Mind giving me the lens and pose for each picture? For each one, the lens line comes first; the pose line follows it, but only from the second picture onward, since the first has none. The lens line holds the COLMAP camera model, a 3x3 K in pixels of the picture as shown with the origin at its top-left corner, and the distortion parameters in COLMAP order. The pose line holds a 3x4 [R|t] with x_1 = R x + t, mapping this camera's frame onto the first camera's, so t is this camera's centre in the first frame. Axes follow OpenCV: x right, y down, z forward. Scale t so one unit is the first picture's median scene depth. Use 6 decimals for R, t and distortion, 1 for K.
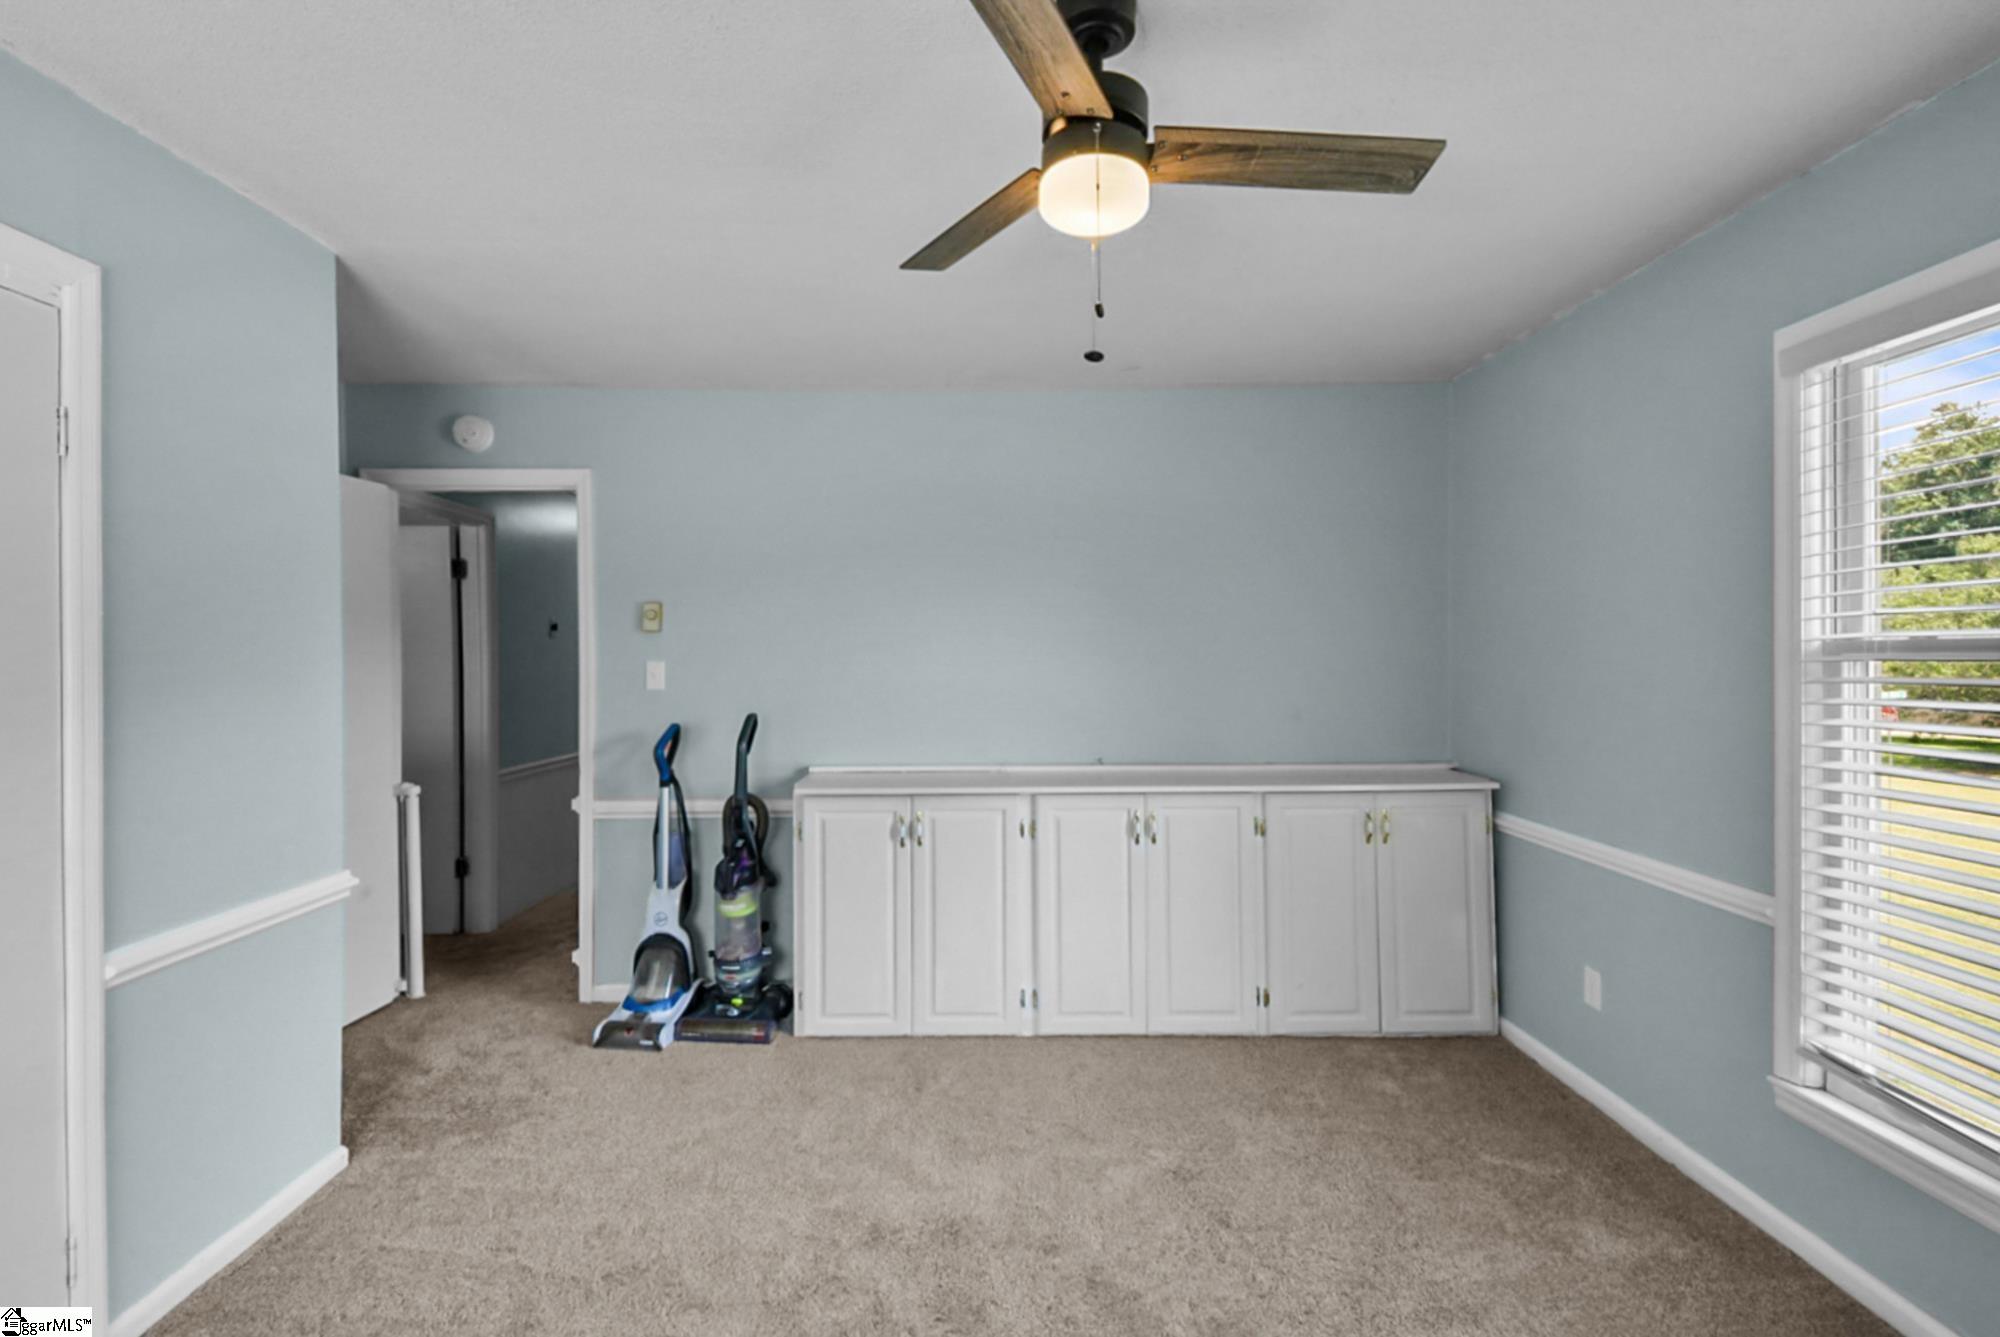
lens RADIAL K [[895.2, 0, 989.9], [0, 895.2, 671.7], [0, 0, 1]] dist [0.039722, -0.021194]
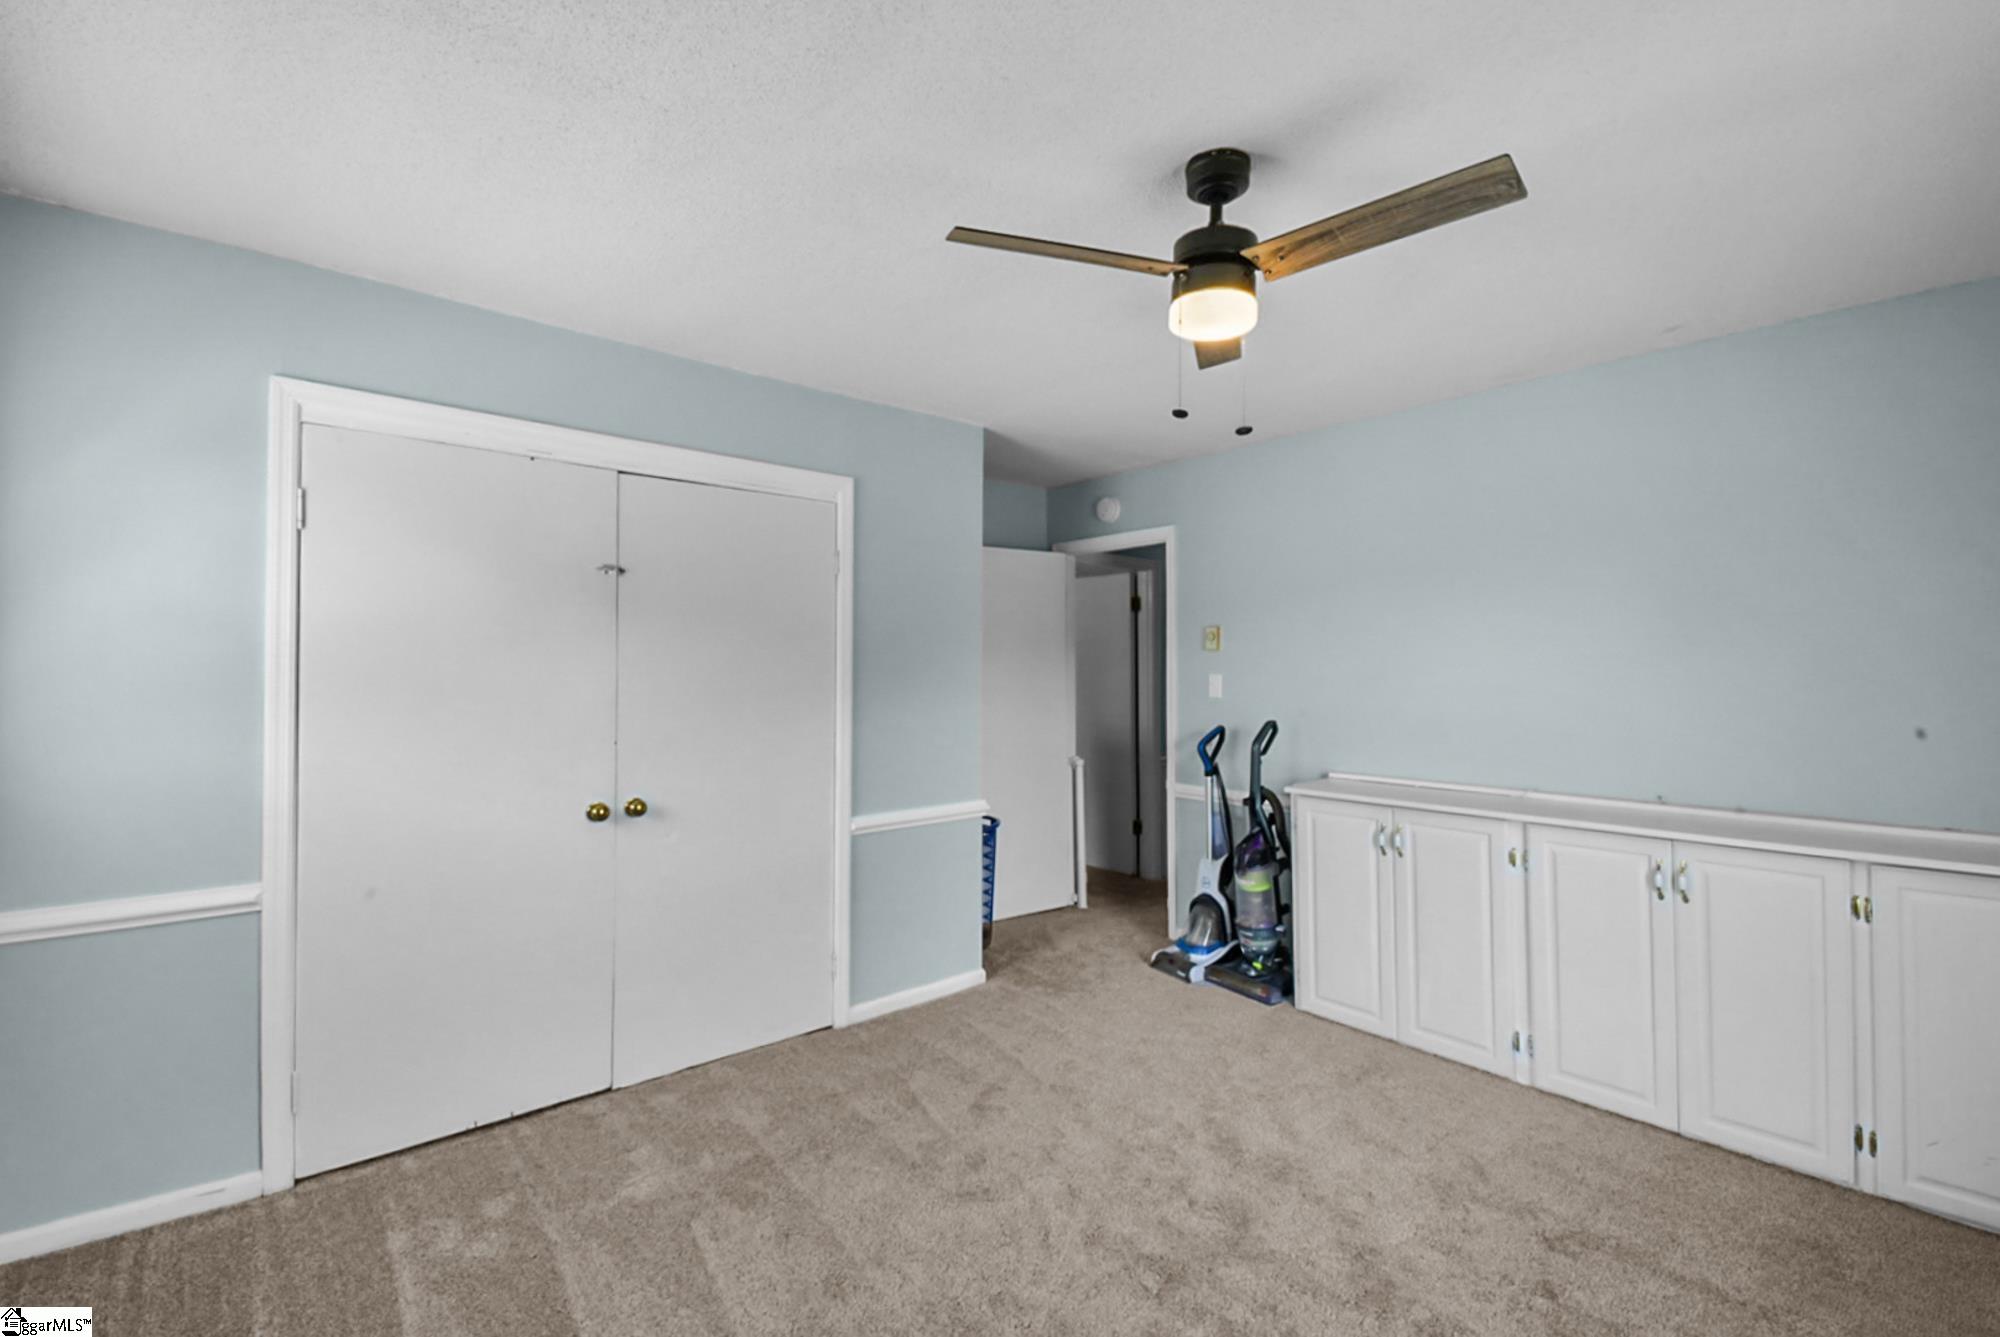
lens RADIAL K [[895.2, 0, 989.9], [0, 895.2, 671.7], [0, 0, 1]] dist [0.039722, -0.021194]
pose [[0.639763, 0.007888, -0.768532, 0.409821], [-0.018644, 0.999812, -0.005259, -0.003108], [0.768346, 0.017693, 0.639790, -0.024384]]
